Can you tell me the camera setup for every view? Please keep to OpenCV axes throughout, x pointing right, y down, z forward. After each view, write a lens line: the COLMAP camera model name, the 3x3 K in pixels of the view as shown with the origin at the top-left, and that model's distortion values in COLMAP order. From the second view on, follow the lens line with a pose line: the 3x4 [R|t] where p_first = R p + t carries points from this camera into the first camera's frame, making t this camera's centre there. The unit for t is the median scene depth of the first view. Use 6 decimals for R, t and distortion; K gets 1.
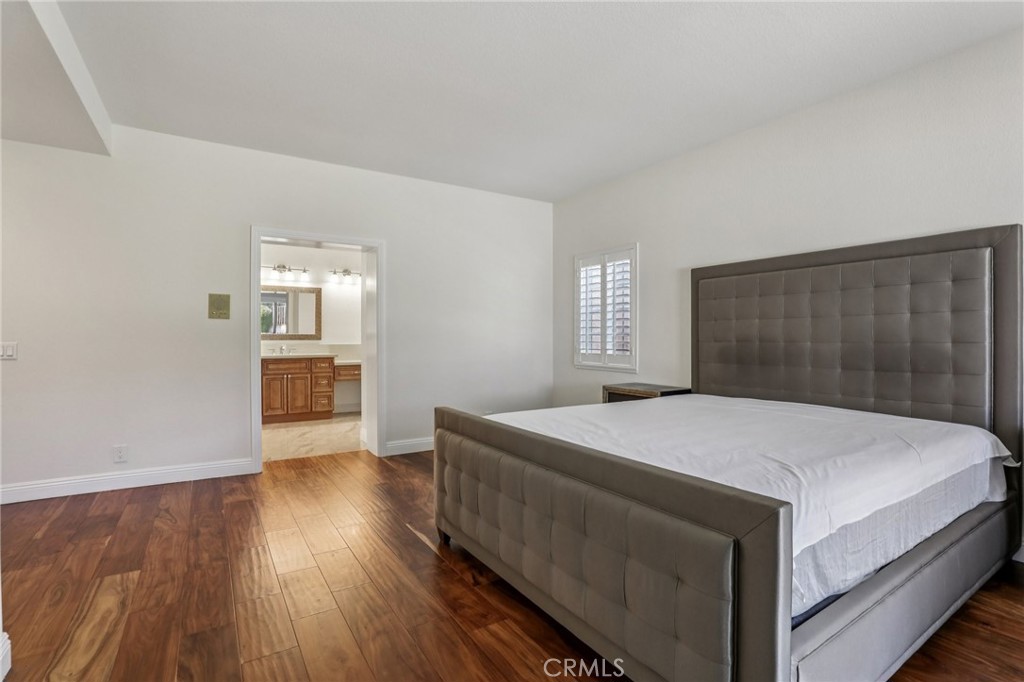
lens RADIAL K [[480.4, 0, 514.8], [0, 480.4, 344.9], [0, 0, 1]] dist [-0.052514, 0.013806]
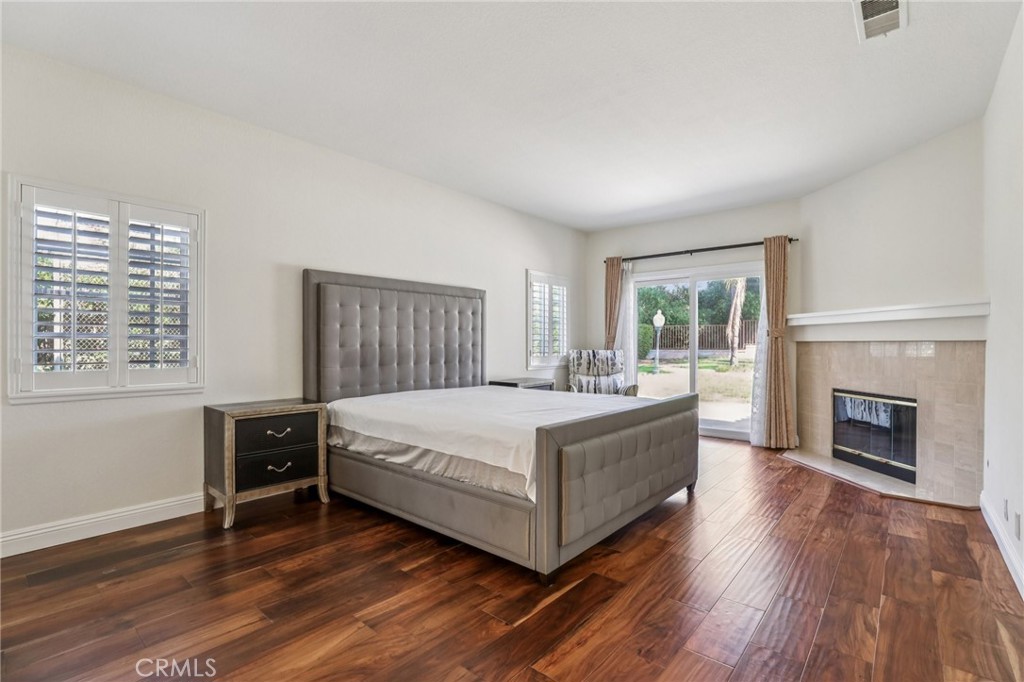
lens RADIAL K [[470.2, 0, 512.0], [0, 470.2, 341.0], [0, 0, 1]] dist [-0.045252, 0.012118]
pose [[-0.274411, 0.000835, 0.961612, -0.639929], [0.011305, 0.999933, 0.002358, -0.016645], [-0.961546, 0.011518, -0.274402, 0.886354]]
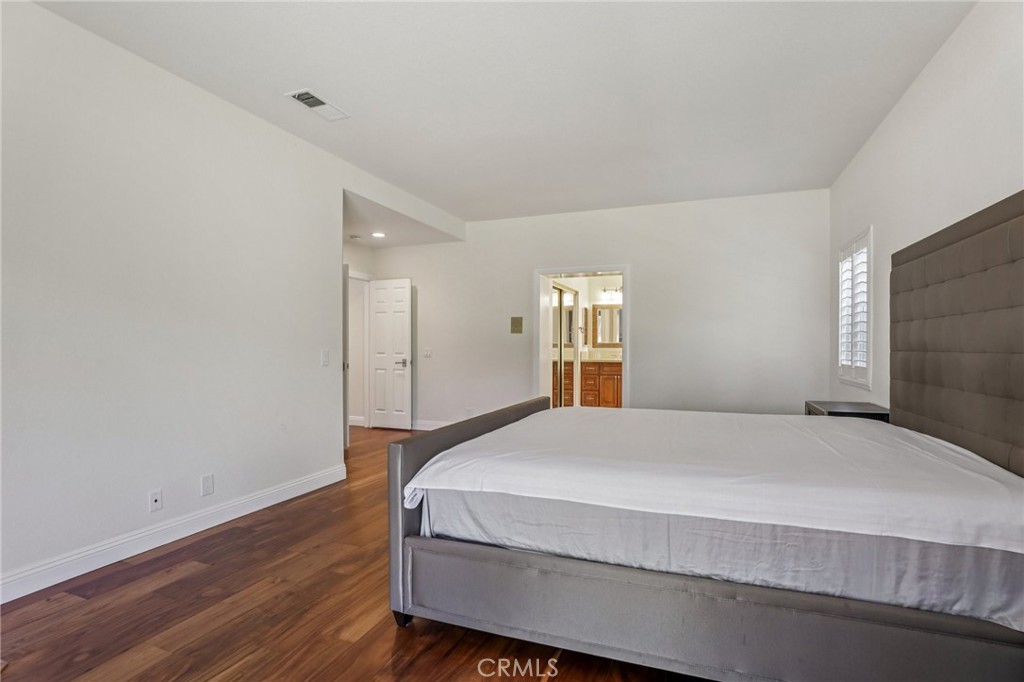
lens RADIAL K [[480.4, 0, 514.8], [0, 480.4, 344.9], [0, 0, 1]] dist [-0.052514, 0.013806]
pose [[0.583272, -0.001231, -0.812276, 0.620862], [-0.013410, 0.999848, -0.011145, -0.000798], [0.812166, 0.017393, 0.583167, 0.092434]]
